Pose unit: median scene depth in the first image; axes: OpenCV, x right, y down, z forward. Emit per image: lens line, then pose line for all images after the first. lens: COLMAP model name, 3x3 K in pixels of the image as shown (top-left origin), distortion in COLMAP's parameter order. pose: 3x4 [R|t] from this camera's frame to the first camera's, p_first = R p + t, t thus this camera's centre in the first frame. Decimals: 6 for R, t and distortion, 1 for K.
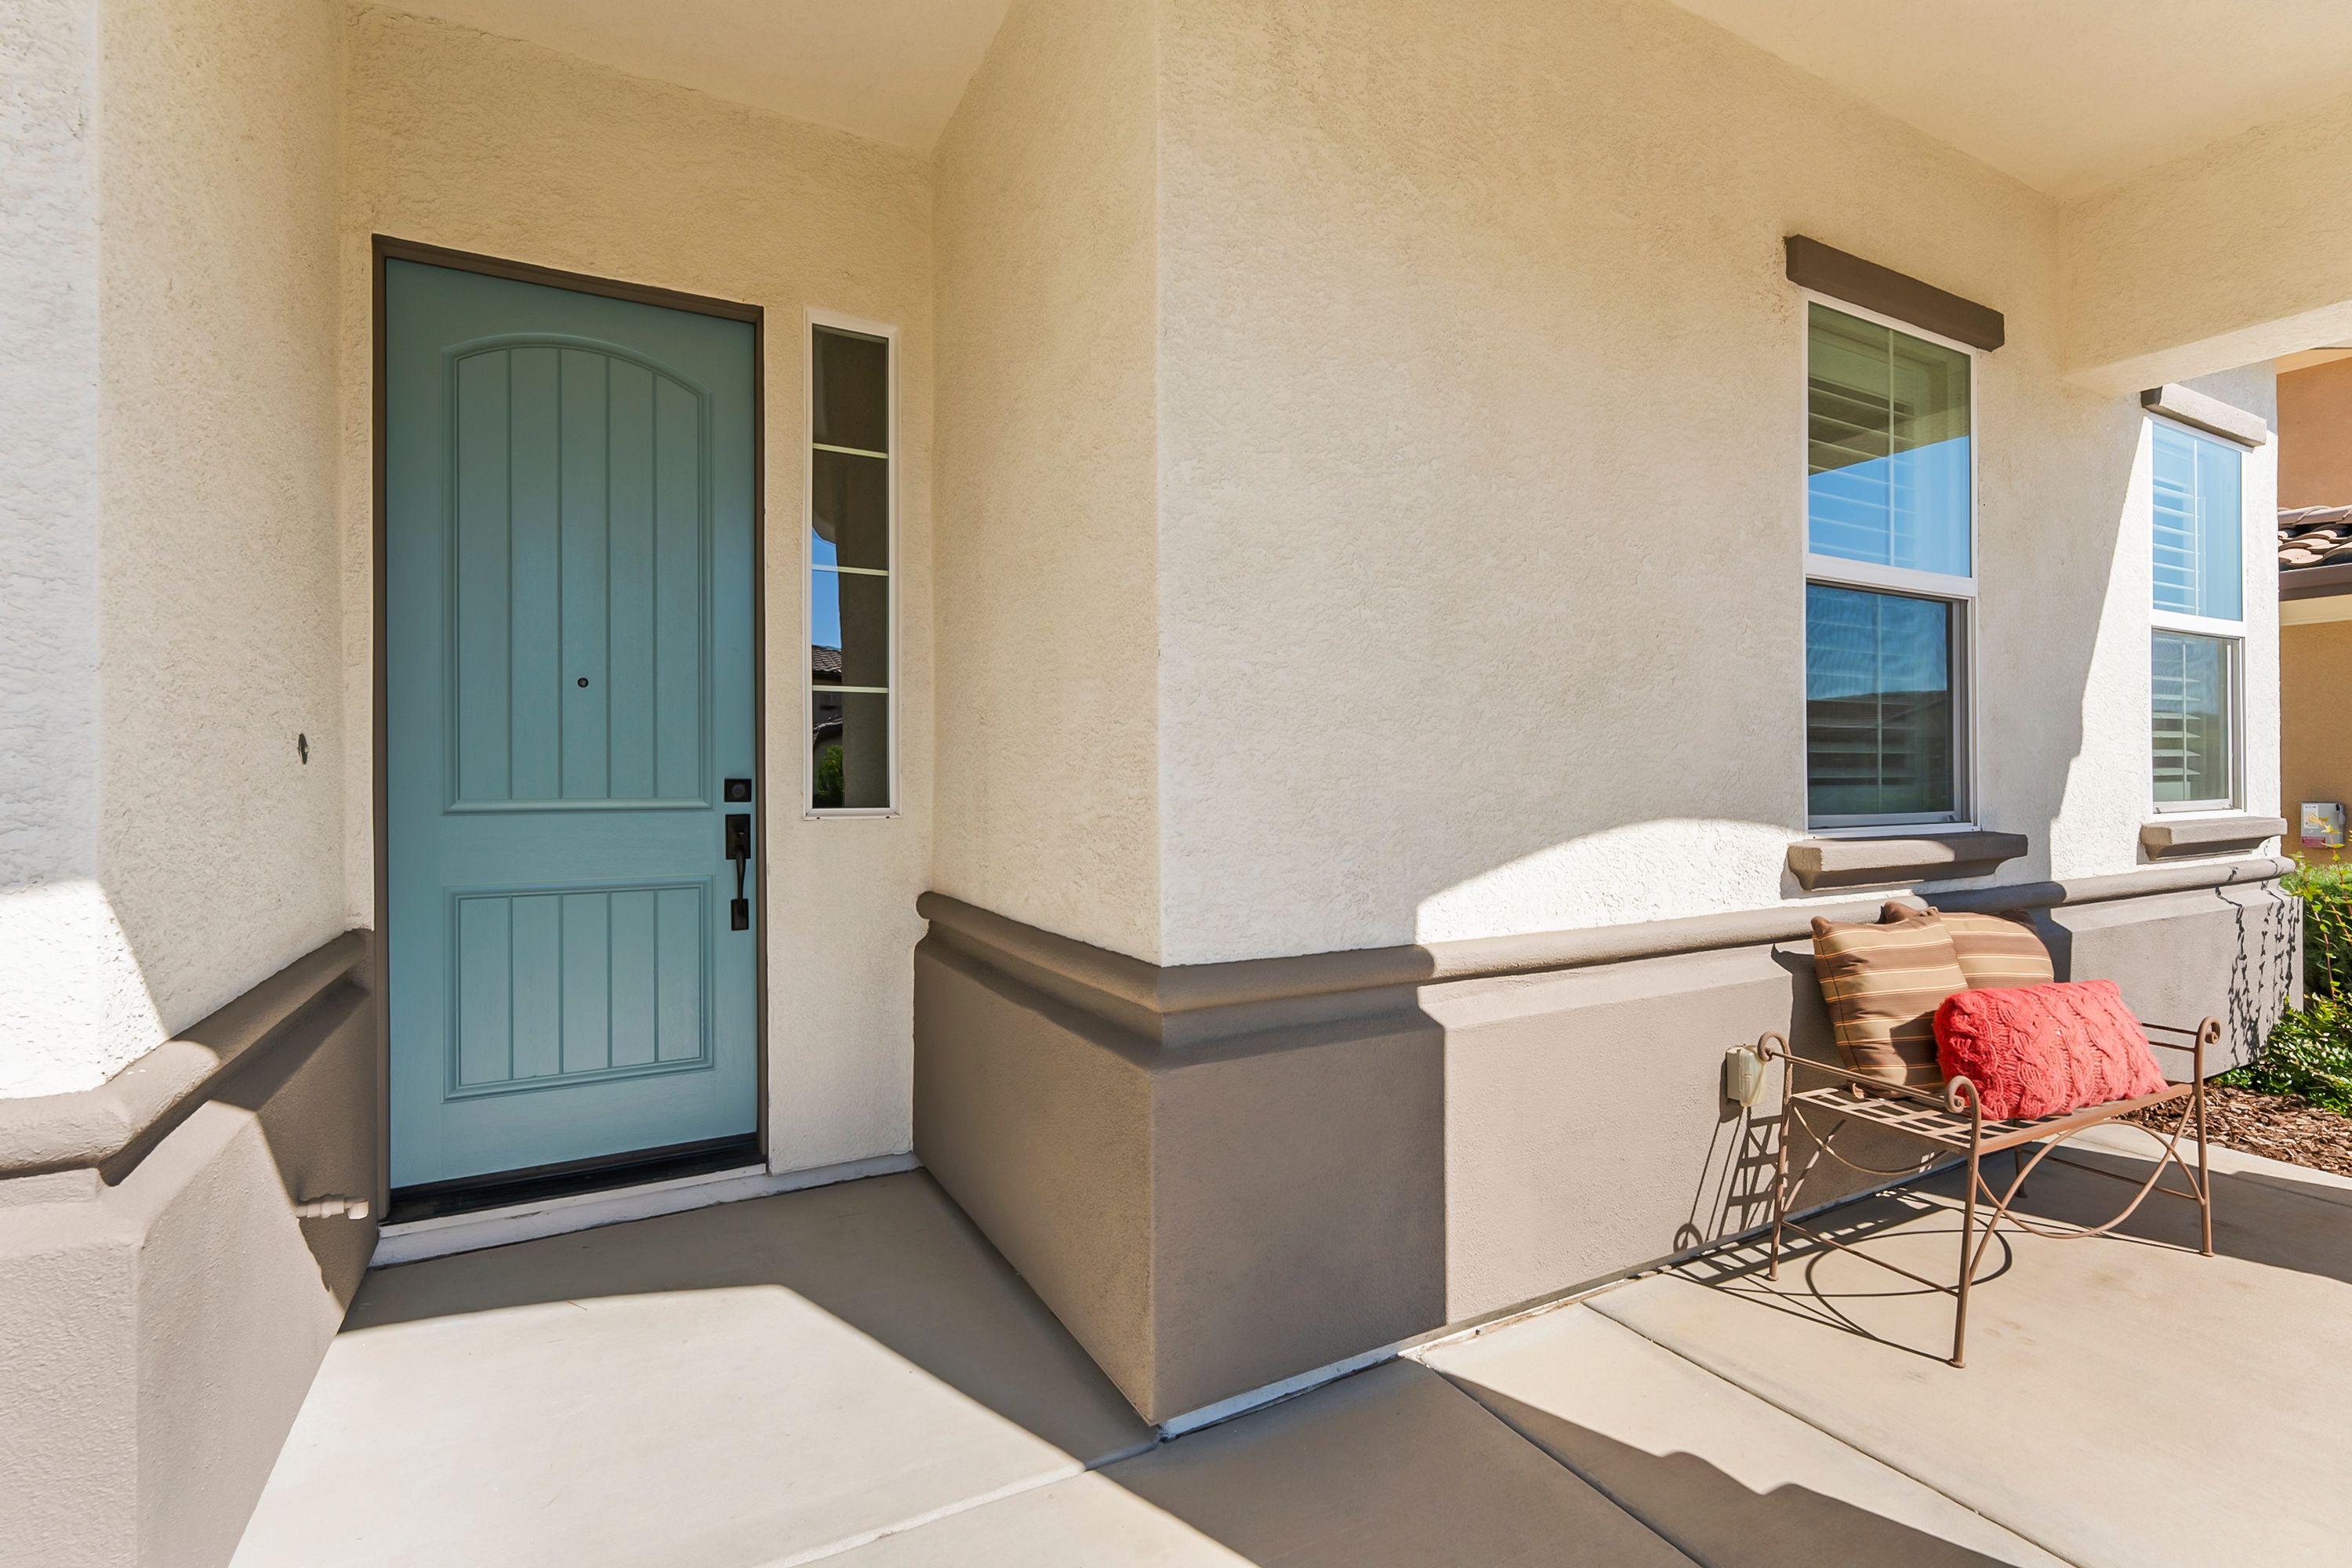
lens RADIAL K [[1090.2, 0, 1195.1], [0, 1090.2, 780.5], [0, 0, 1]] dist [0.001394, -0.000188]
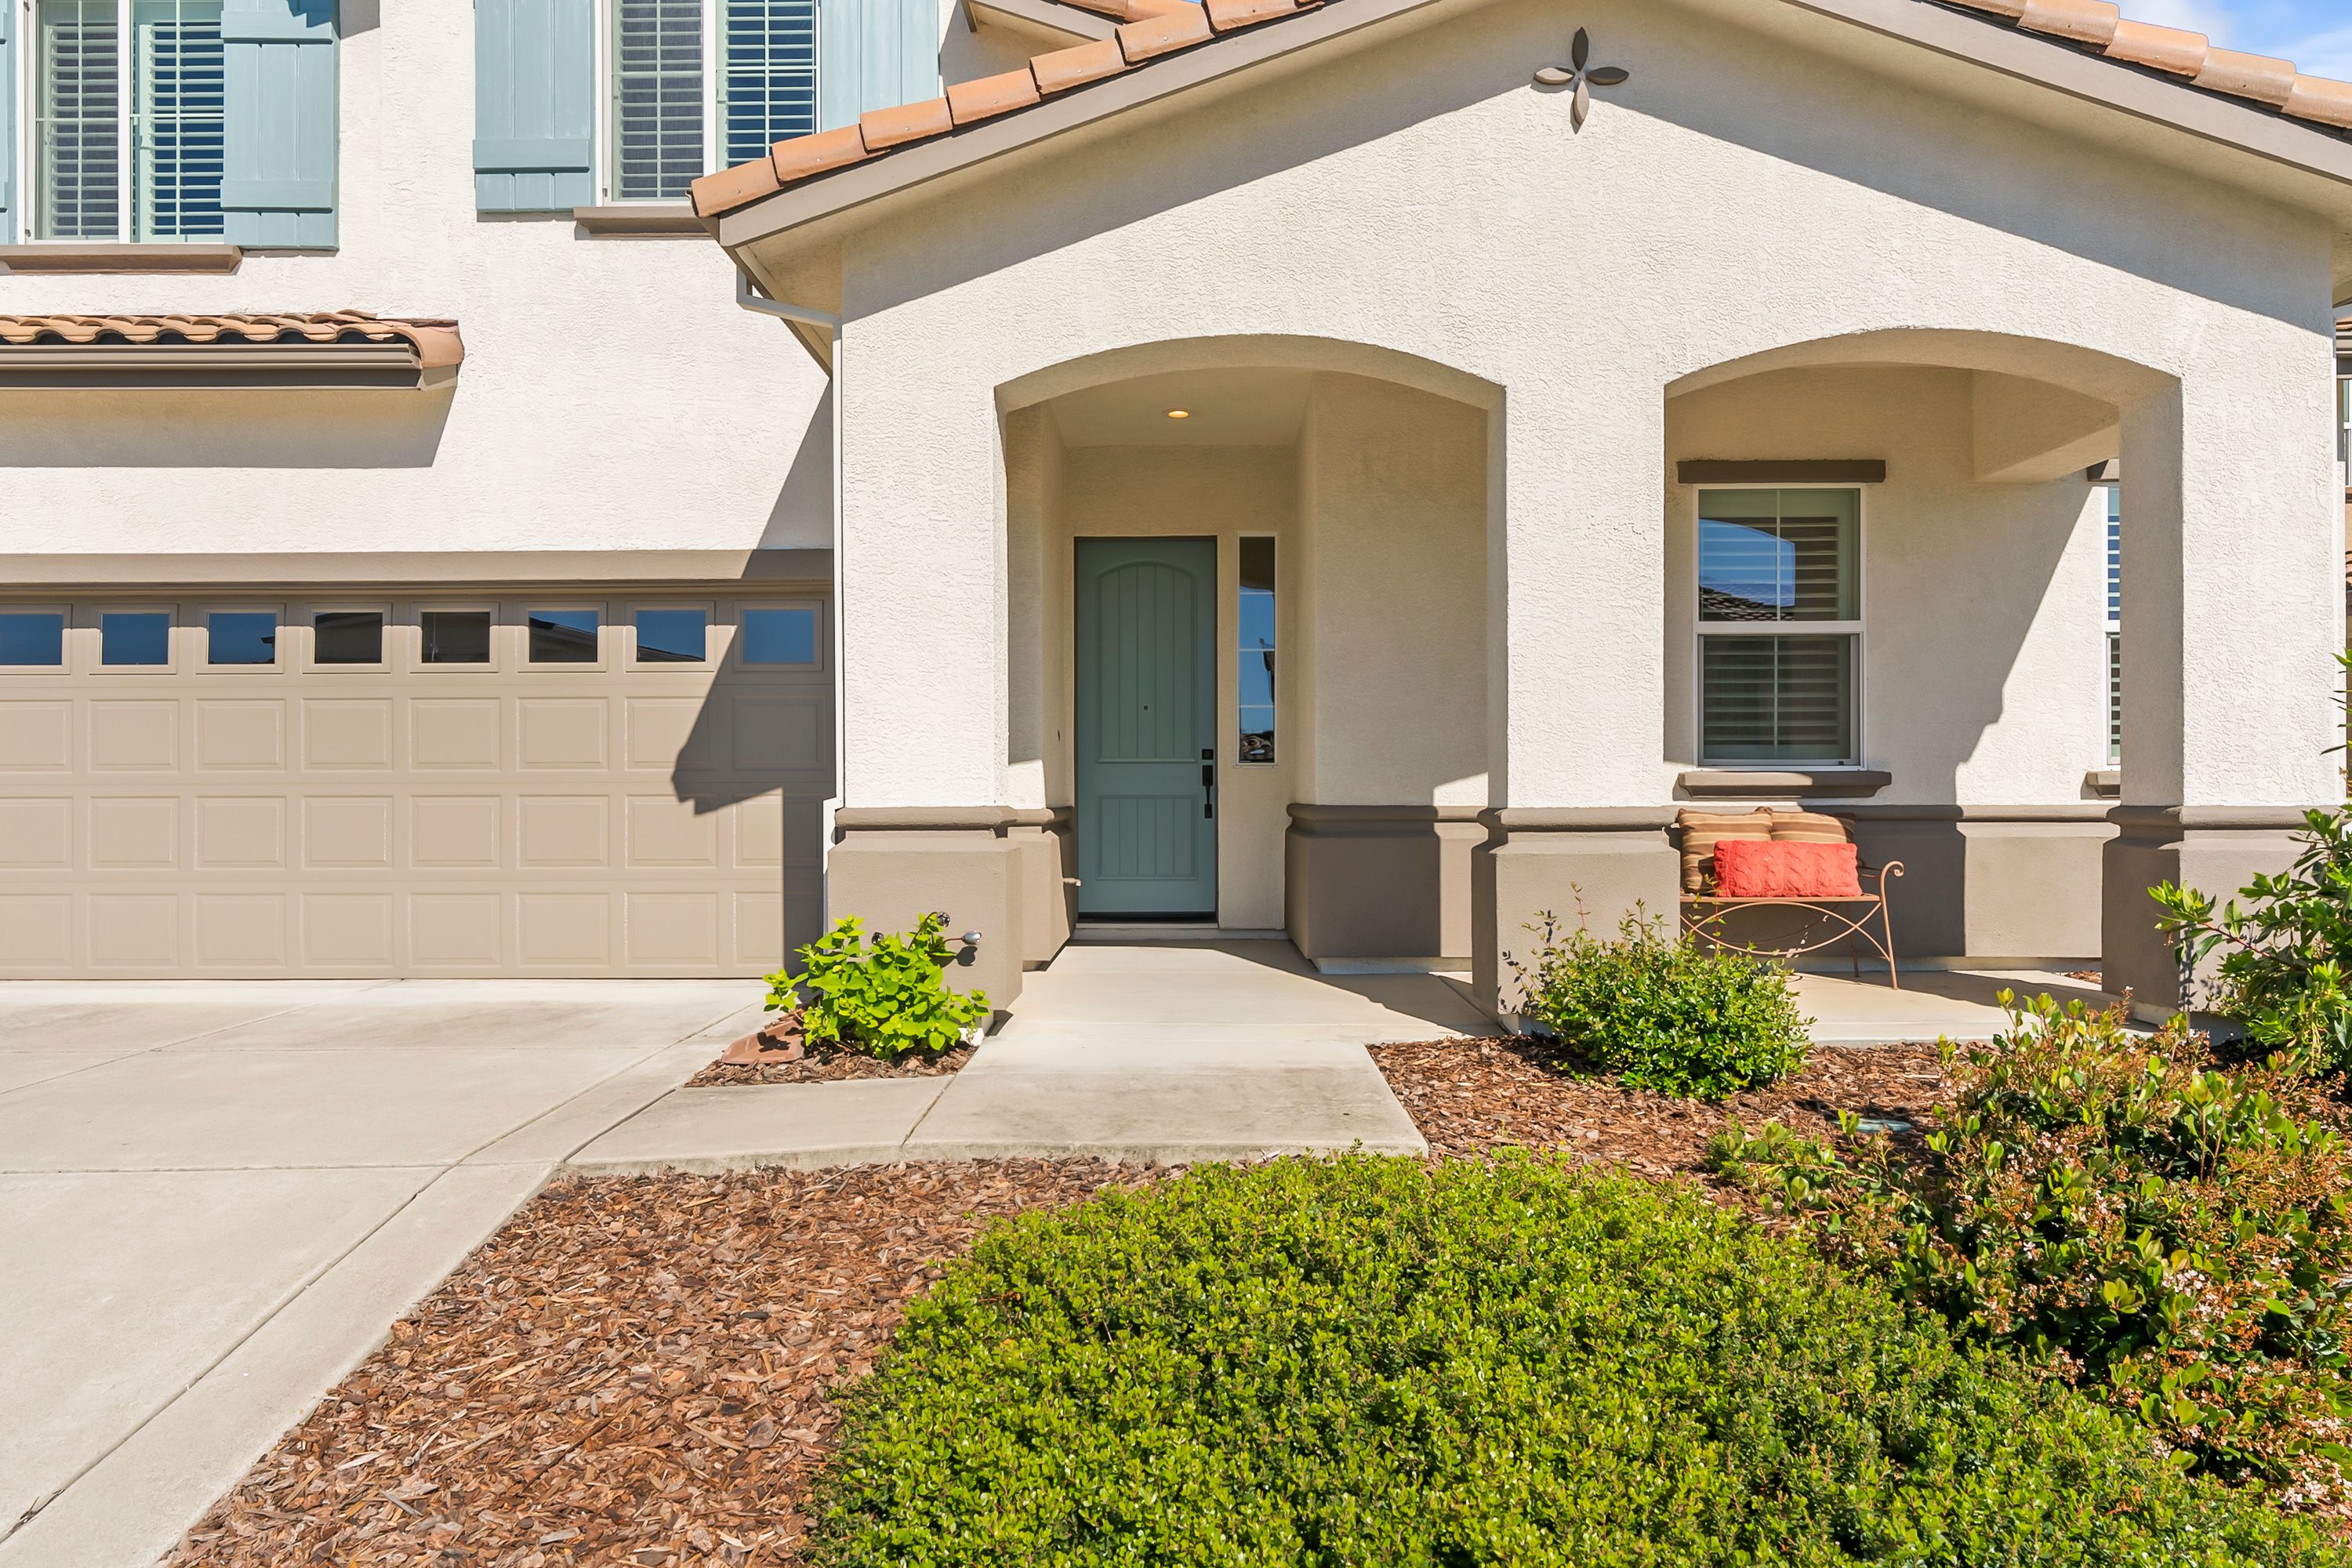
lens RADIAL K [[1352.5, 0, 1174.9], [0, 1352.5, 790.0], [0, 0, 1]] dist [0.000465, 0.000019]
pose [[0.872355, -0.000055, -0.488873, 0.913107], [-0.002854, 0.999982, -0.005205, 0.101203], [0.488864, 0.005935, 0.872340, -1.501304]]
